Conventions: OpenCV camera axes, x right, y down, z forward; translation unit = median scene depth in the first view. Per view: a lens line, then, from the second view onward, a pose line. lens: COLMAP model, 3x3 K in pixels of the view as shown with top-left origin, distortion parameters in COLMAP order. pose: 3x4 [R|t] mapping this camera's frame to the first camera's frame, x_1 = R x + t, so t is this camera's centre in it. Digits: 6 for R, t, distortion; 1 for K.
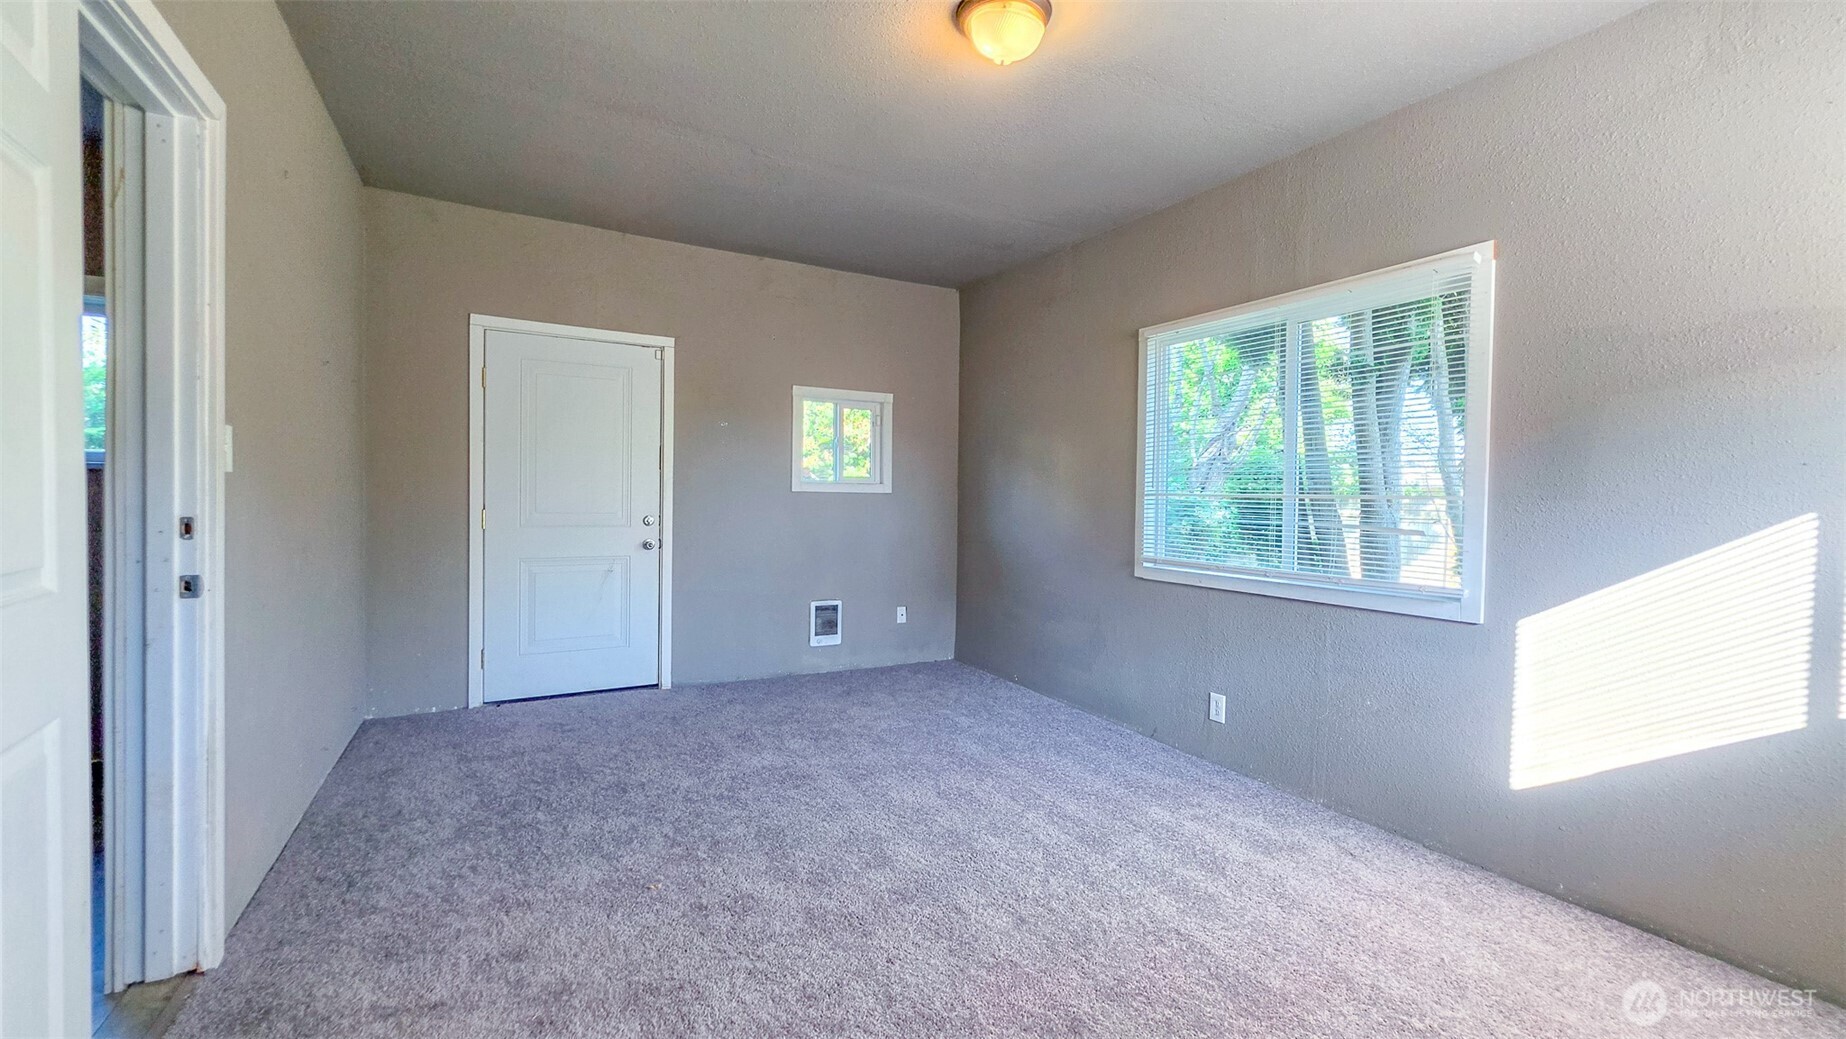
lens RADIAL K [[728.2, 0, 919.1], [0, 728.2, 510.8], [0, 0, 1]] dist [0.001602, 0.000002]
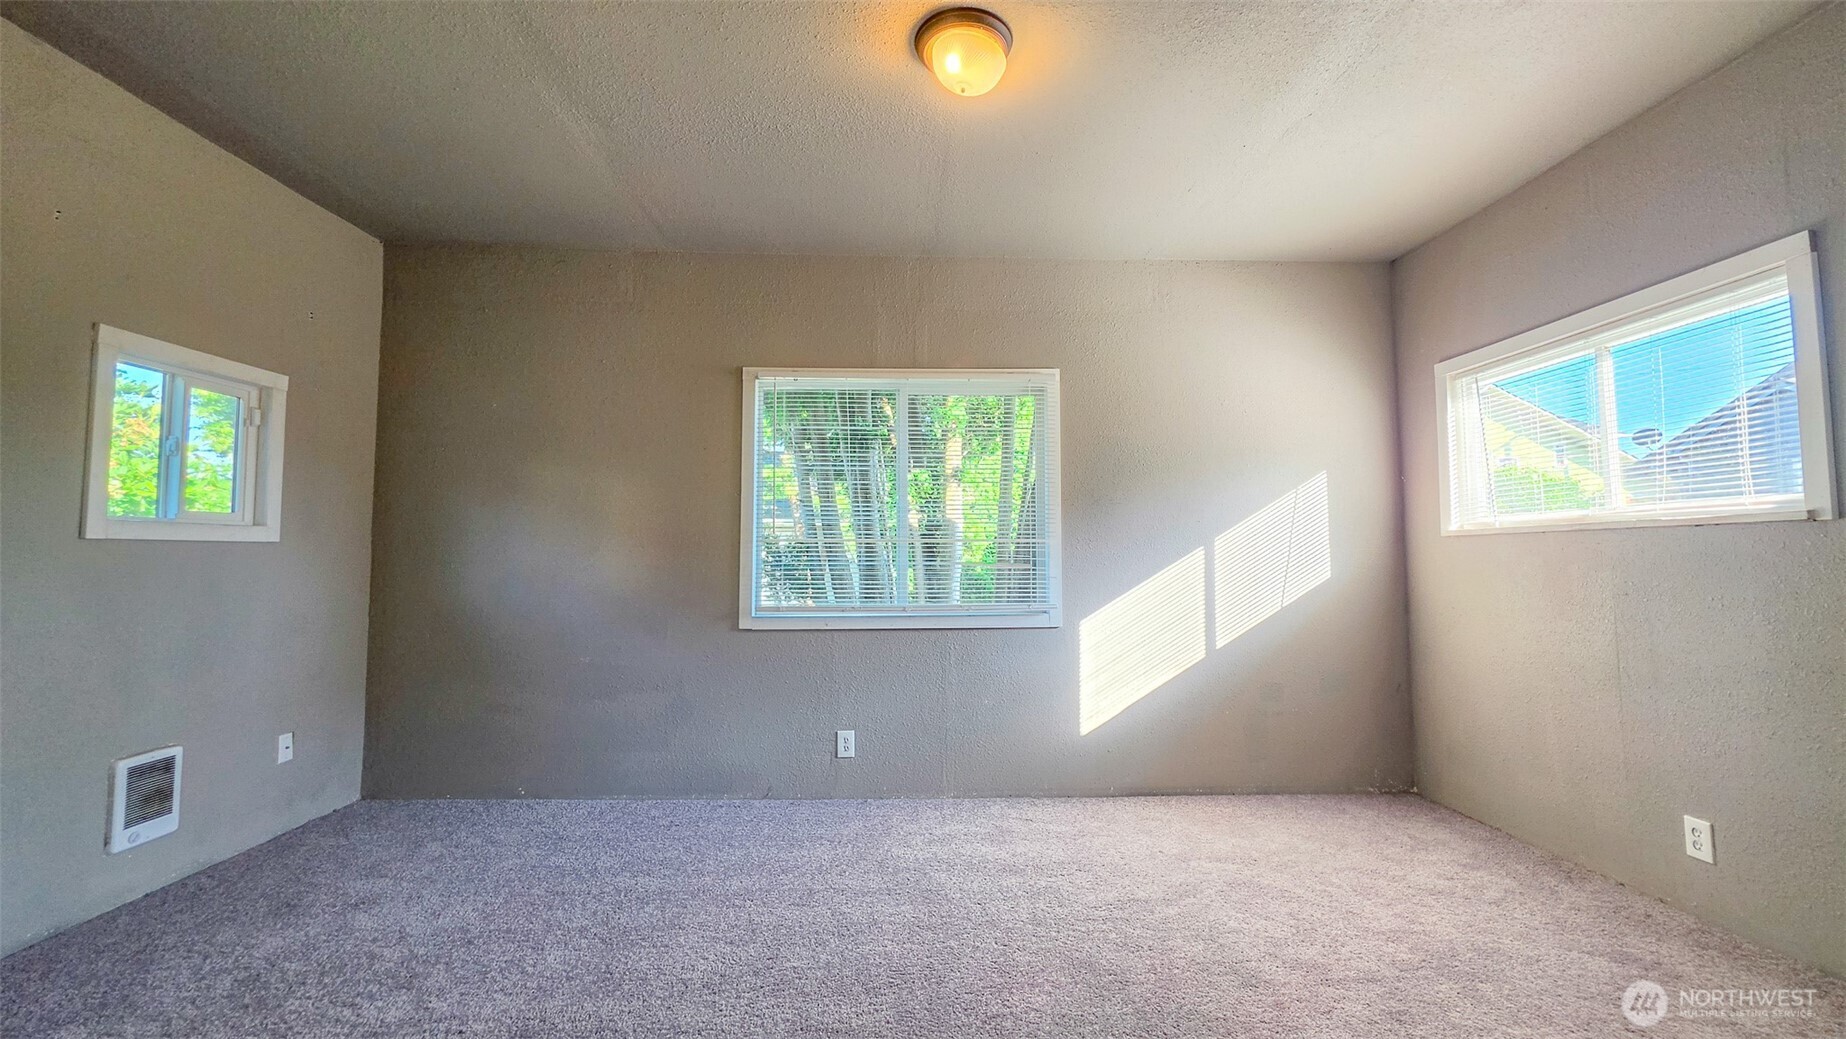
lens RADIAL K [[728.2, 0, 919.1], [0, 728.2, 510.8], [0, 0, 1]] dist [0.001602, 0.000002]
pose [[0.475526, 0.034797, 0.879013, -0.397071], [0.028600, 0.998078, -0.054983, -0.002848], [-0.879237, 0.051286, 0.473617, 0.331949]]
